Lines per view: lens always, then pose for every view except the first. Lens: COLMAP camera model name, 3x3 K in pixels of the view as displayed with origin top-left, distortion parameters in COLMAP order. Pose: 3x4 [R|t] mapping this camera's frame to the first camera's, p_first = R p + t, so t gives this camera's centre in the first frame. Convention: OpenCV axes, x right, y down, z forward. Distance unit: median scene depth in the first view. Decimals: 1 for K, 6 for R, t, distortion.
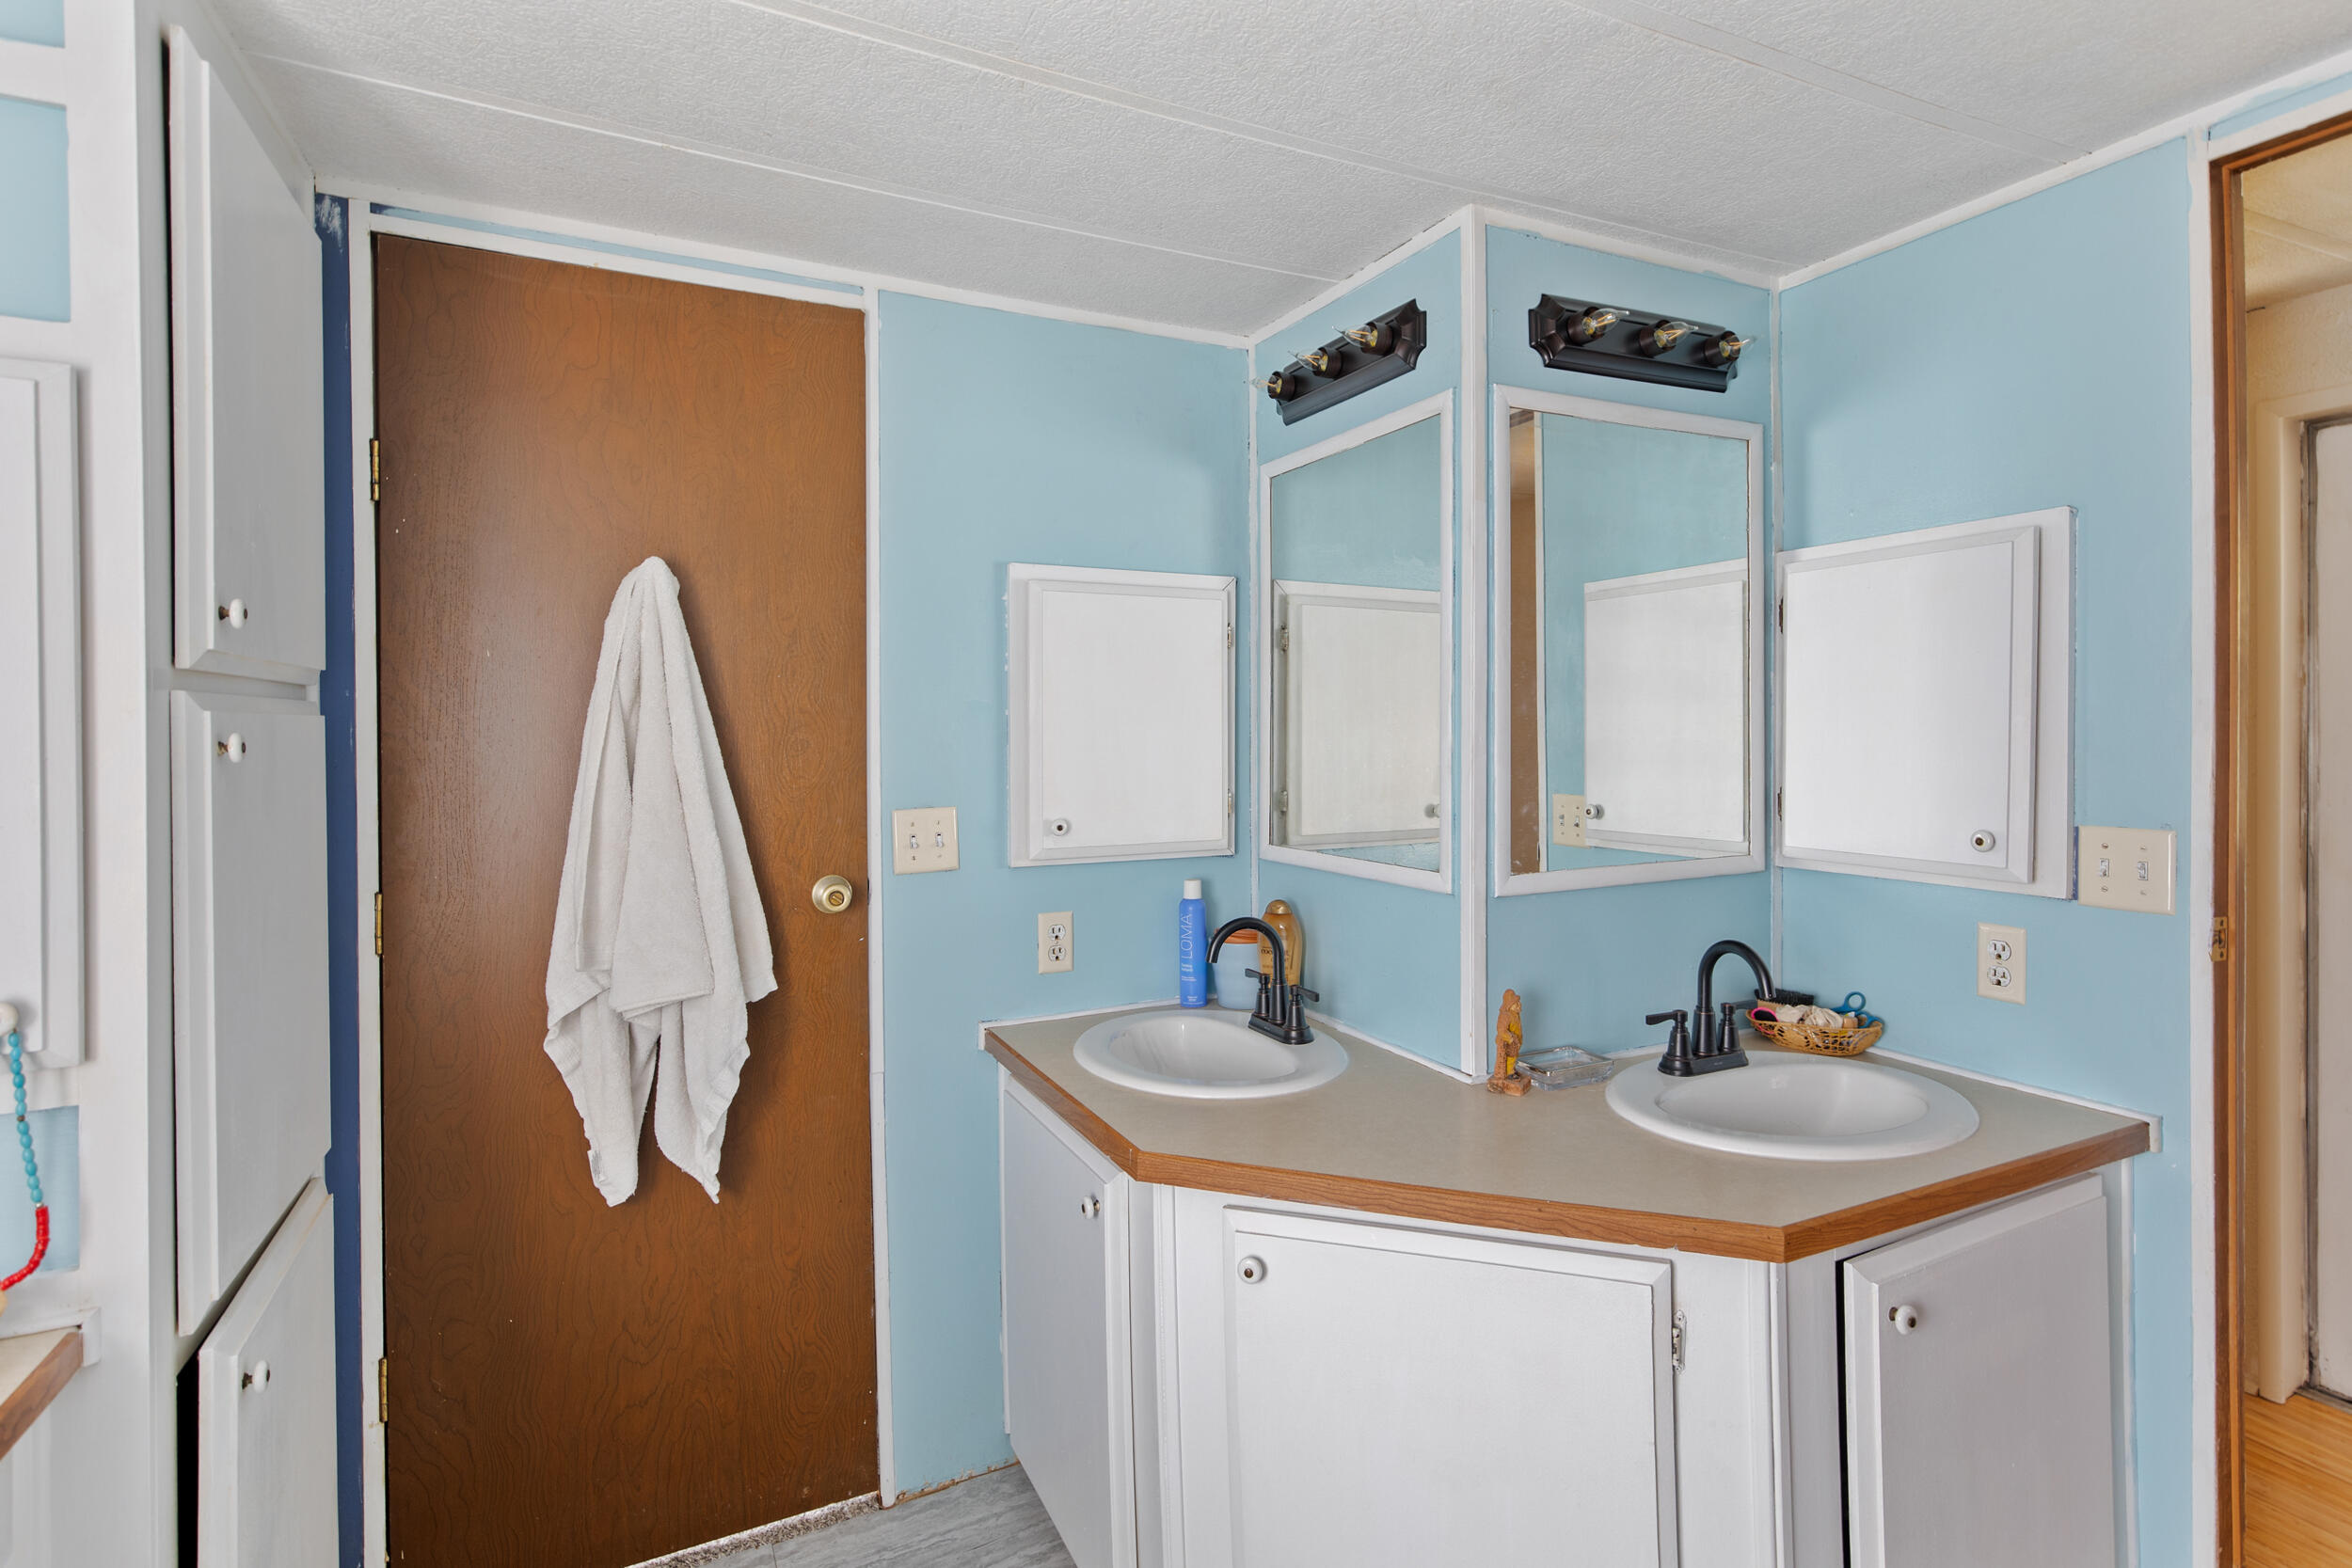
lens RADIAL K [[1145.3, 0, 1188.1], [0, 1145.3, 735.8], [0, 0, 1]] dist [0.000875, 0.000002]
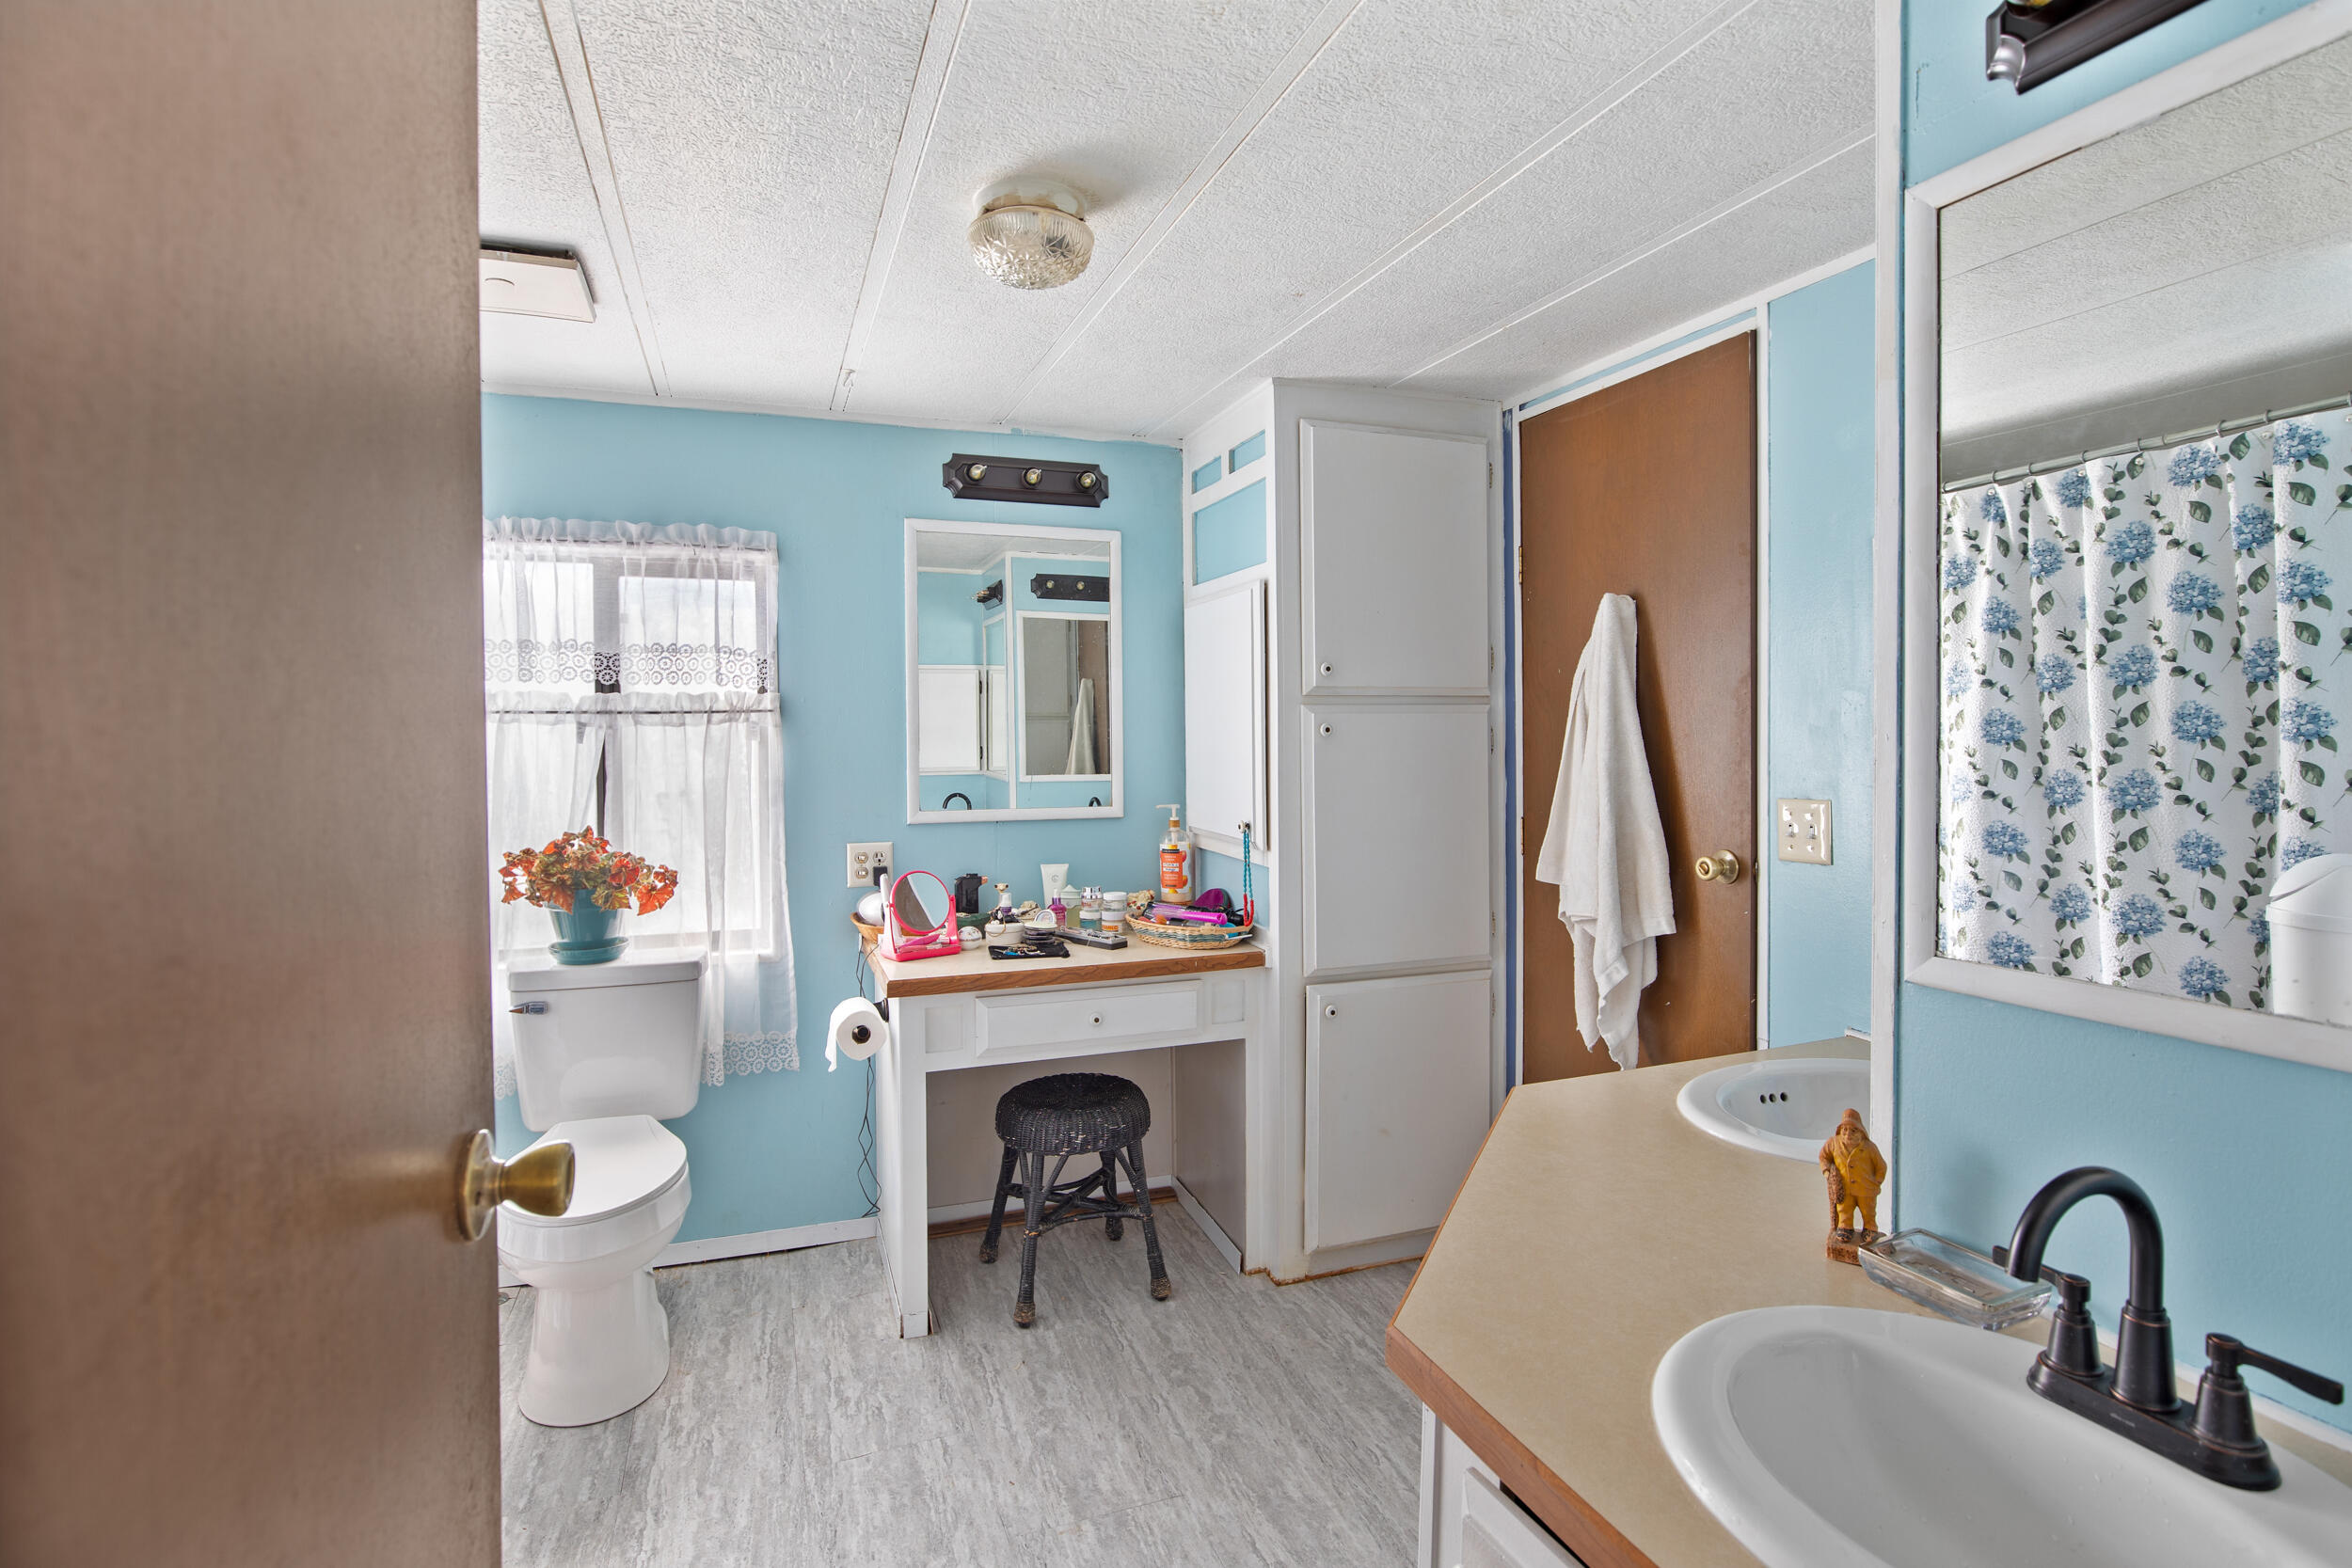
lens RADIAL K [[1145.3, 0, 1188.1], [0, 1145.3, 735.8], [0, 0, 1]] dist [0.000875, 0.000002]
pose [[-0.112865, 0.020033, -0.993408, 1.007349], [0.001307, 0.999799, 0.020014, -0.013858], [0.993609, 0.000961, -0.112868, 0.697859]]
